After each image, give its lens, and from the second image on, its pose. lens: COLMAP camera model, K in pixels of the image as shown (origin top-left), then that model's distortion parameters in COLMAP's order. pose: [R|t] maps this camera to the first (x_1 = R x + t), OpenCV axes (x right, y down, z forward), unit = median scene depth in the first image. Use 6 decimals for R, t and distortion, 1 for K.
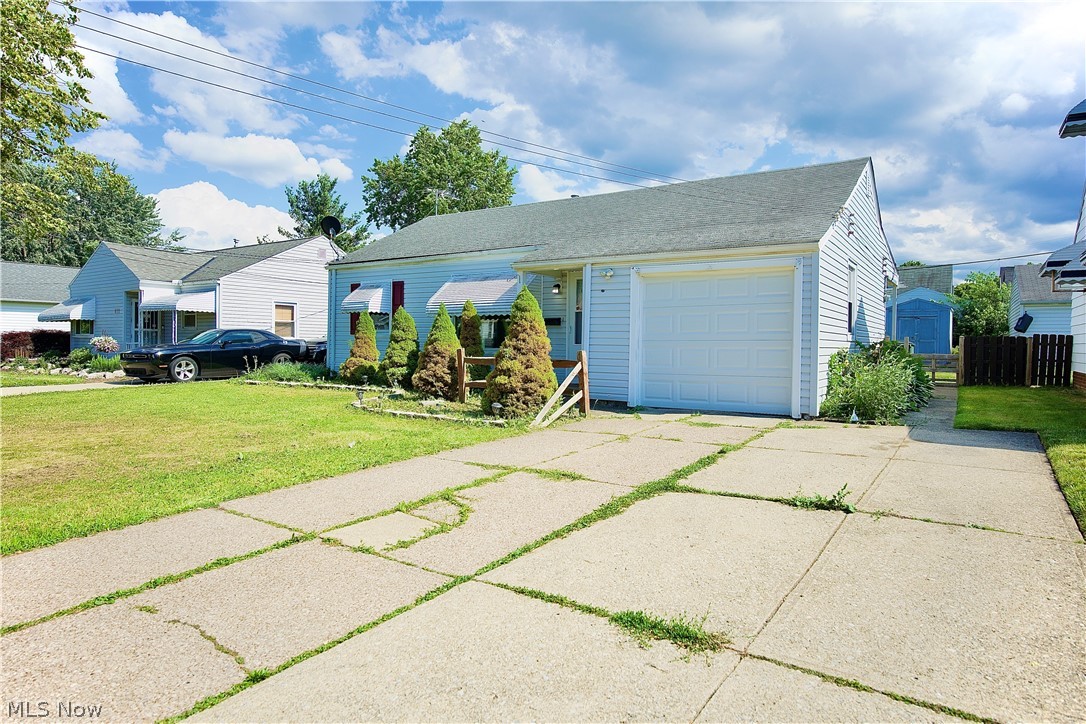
lens RADIAL K [[647.8, 0, 536.9], [0, 647.8, 364.6], [0, 0, 1]] dist [-0.038200, 0.004905]
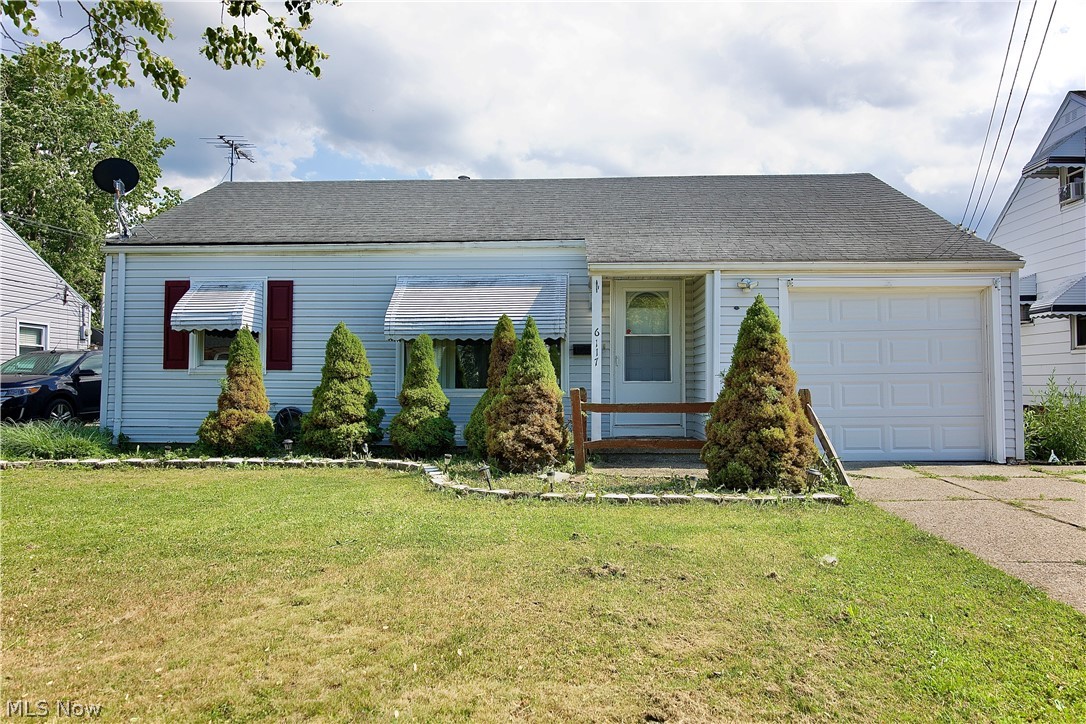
lens RADIAL K [[803.8, 0, 547.1], [0, 803.8, 356.9], [0, 0, 1]] dist [-0.011018, 0.002793]
pose [[0.851083, 0.006756, 0.524988, -0.450173], [0.027332, 0.997991, -0.057153, -0.009320], [-0.524319, 0.062991, 0.849189, 0.269532]]
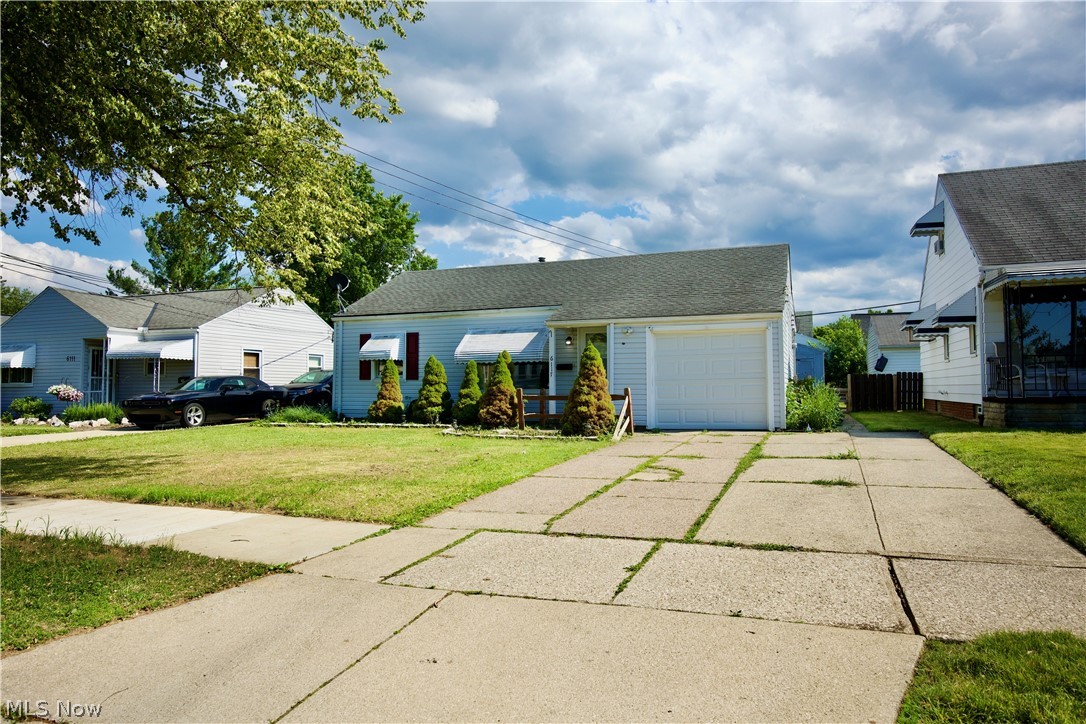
lens RADIAL K [[713.4, 0, 542.3], [0, 713.4, 355.5], [0, 0, 1]] dist [-0.040490, -0.000763]
pose [[0.973282, -0.005337, 0.229552, -0.319915], [0.023713, 0.996721, -0.077368, 0.016519], [-0.228386, 0.080744, 0.970217, -0.312005]]
